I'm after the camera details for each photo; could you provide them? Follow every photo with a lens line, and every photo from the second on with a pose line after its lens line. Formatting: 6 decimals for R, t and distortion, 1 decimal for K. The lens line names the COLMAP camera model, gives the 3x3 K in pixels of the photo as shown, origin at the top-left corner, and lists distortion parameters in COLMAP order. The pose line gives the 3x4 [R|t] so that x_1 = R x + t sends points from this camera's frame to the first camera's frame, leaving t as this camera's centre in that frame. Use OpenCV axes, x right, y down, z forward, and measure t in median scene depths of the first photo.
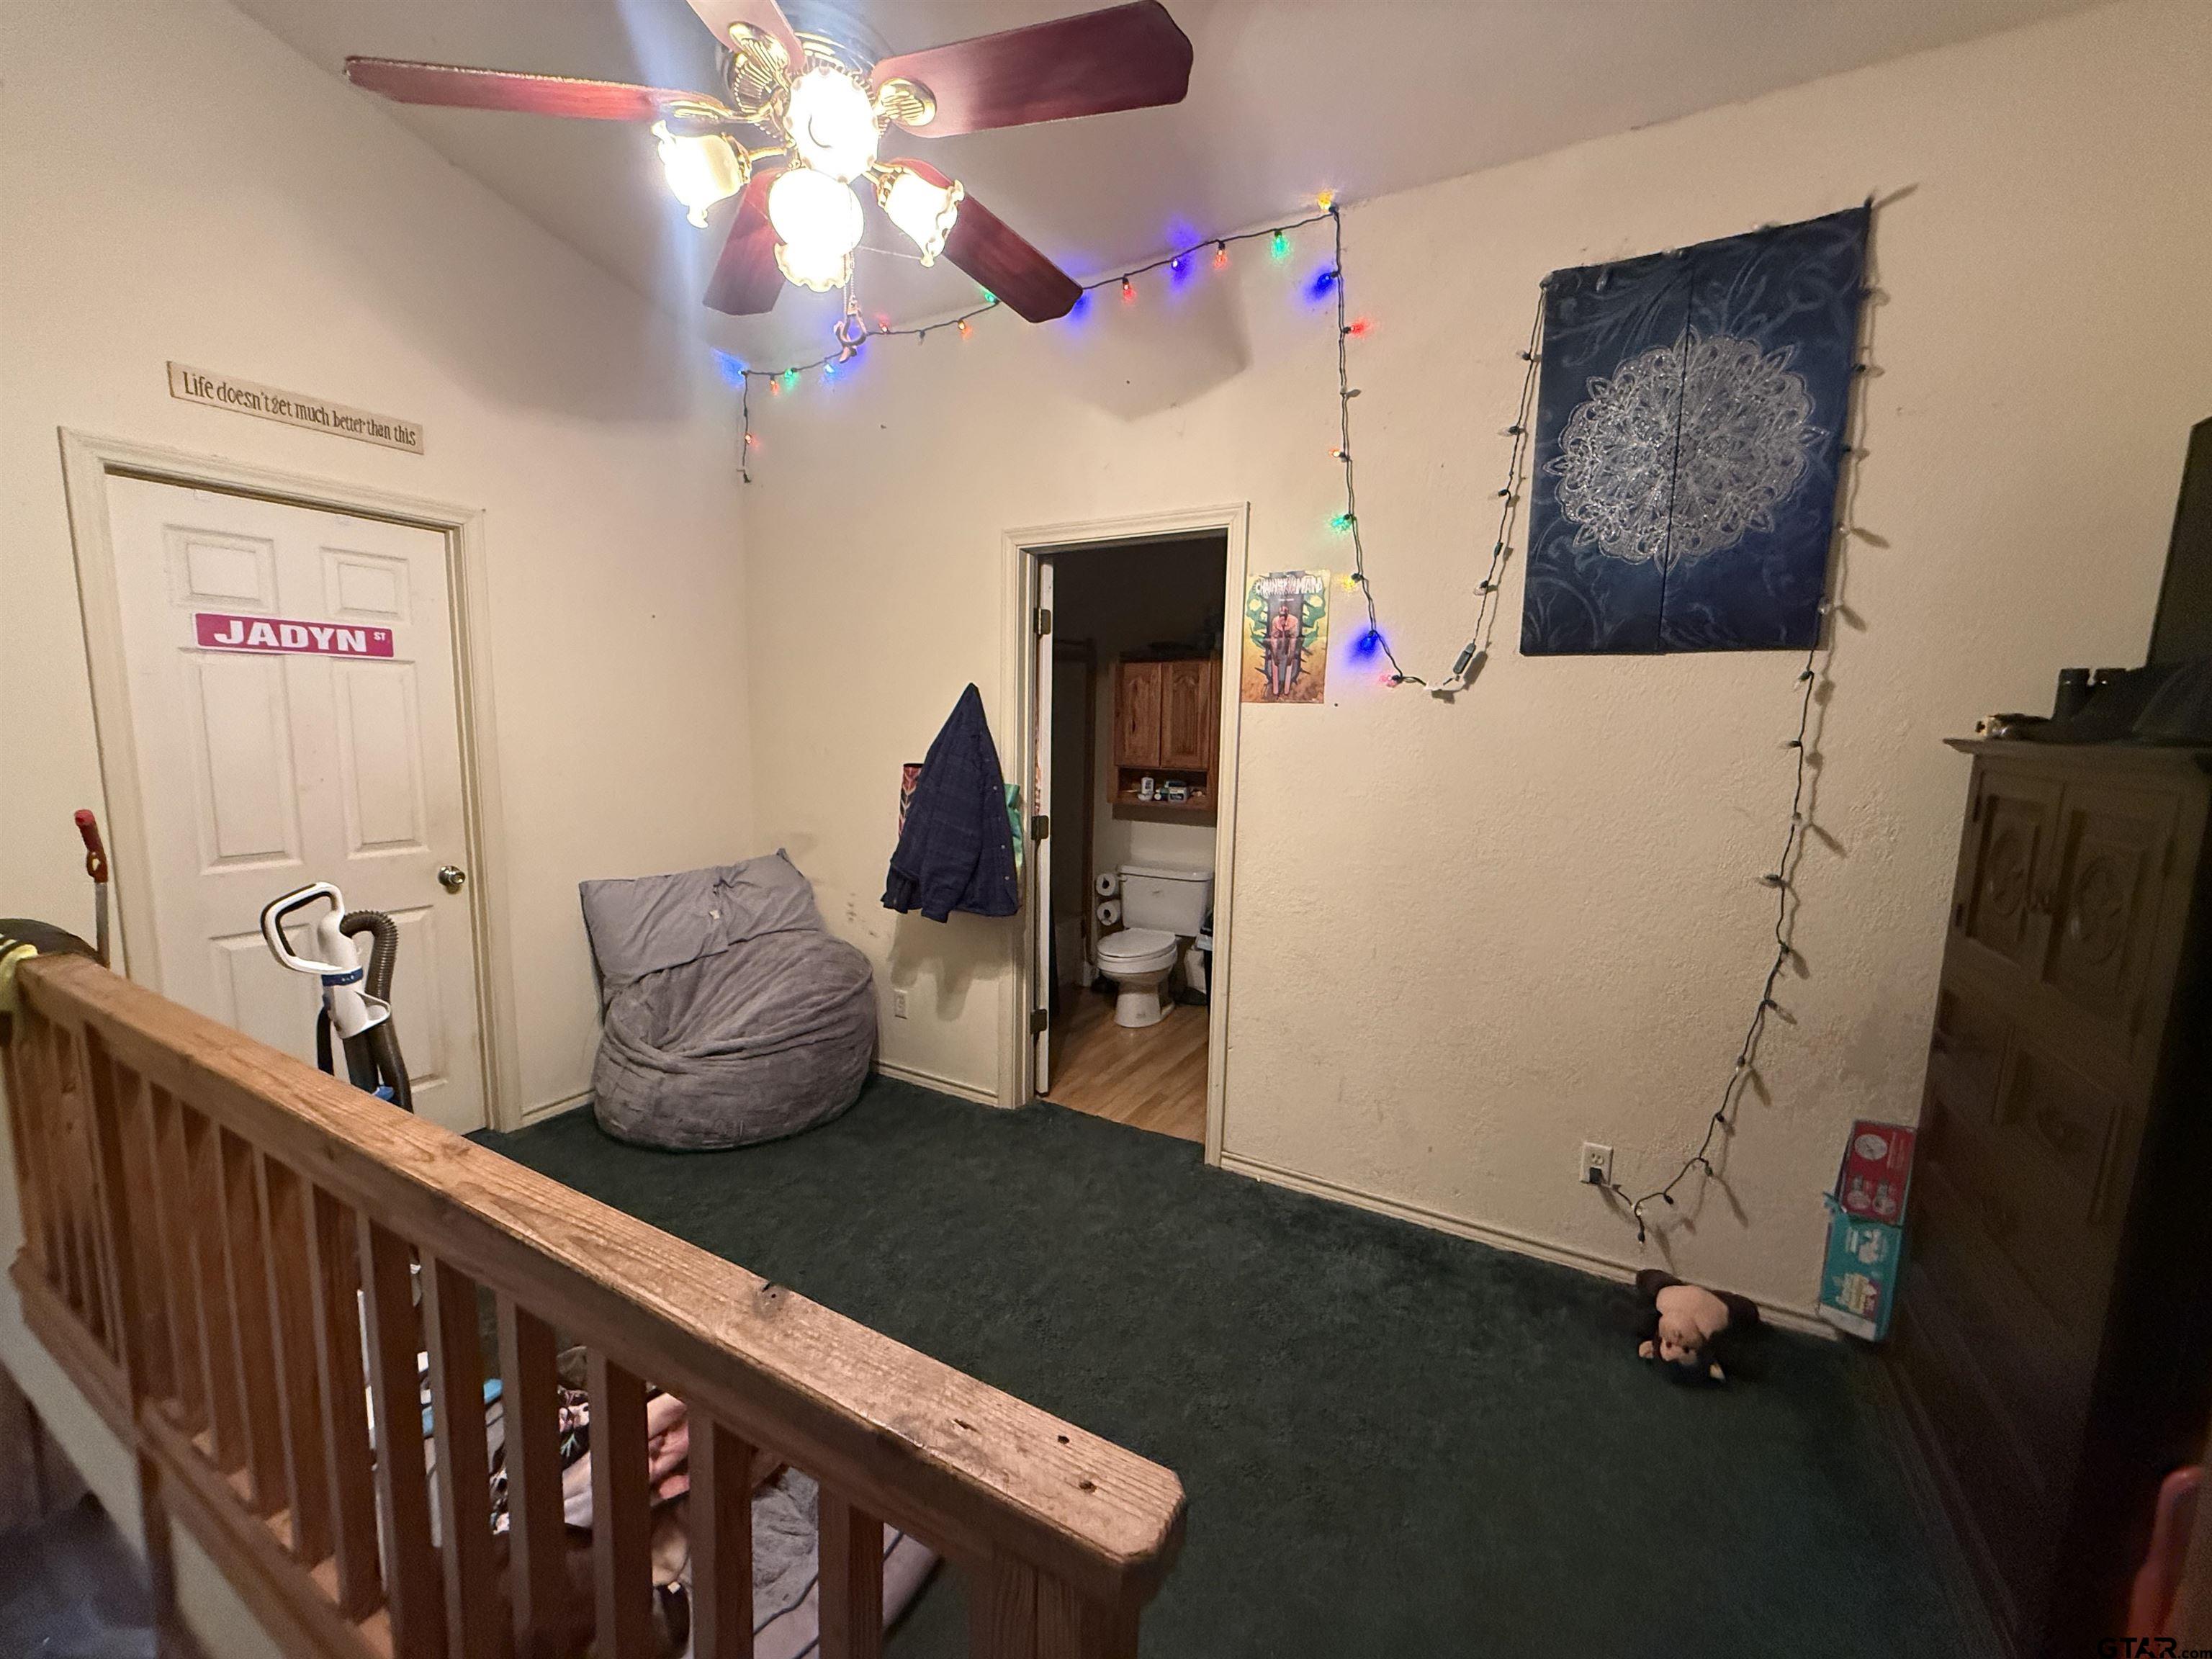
lens RADIAL K [[880.7, 0, 1105.6], [0, 880.7, 830.4], [0, 0, 1]] dist [-0.002023, 0.000497]
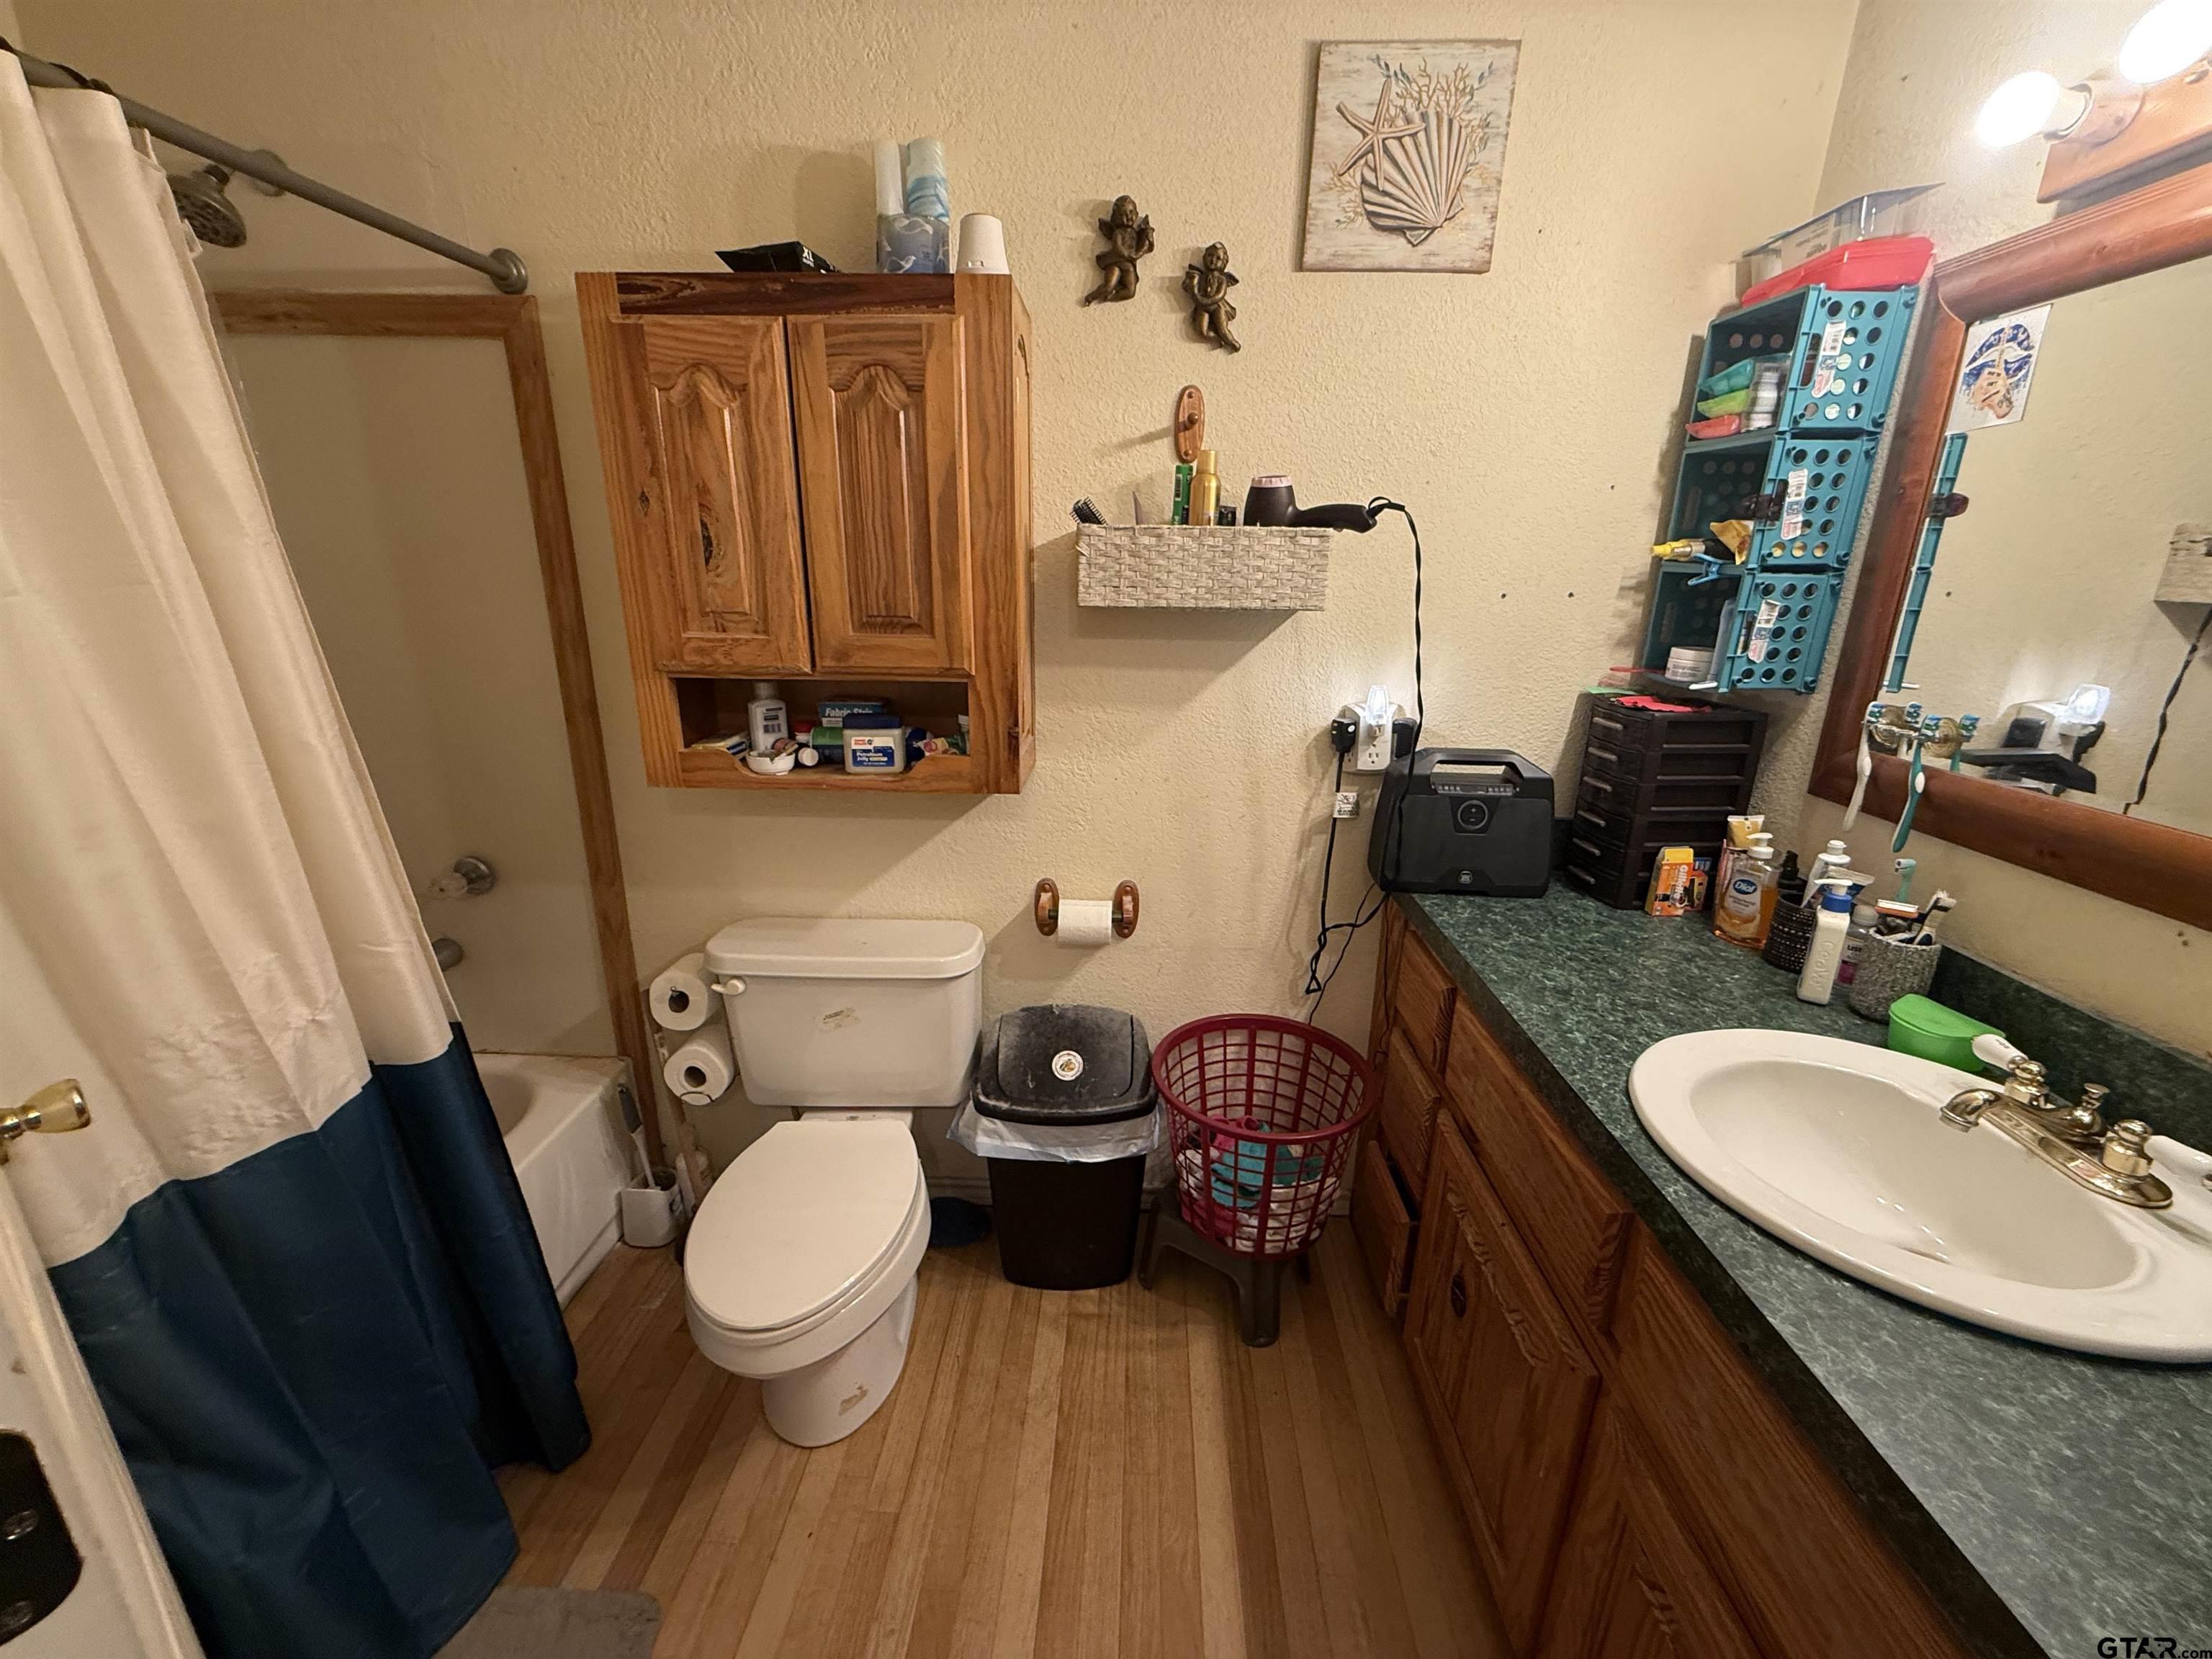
lens RADIAL K [[880.7, 0, 1103.4], [0, 880.7, 834.8], [0, 0, 1]] dist [-0.002023, 0.000497]
pose [[0.883626, -0.143385, 0.445697, 0.002834], [0.061327, 0.979195, 0.193431, -0.068600], [-0.464159, -0.143587, 0.874036, 0.641219]]
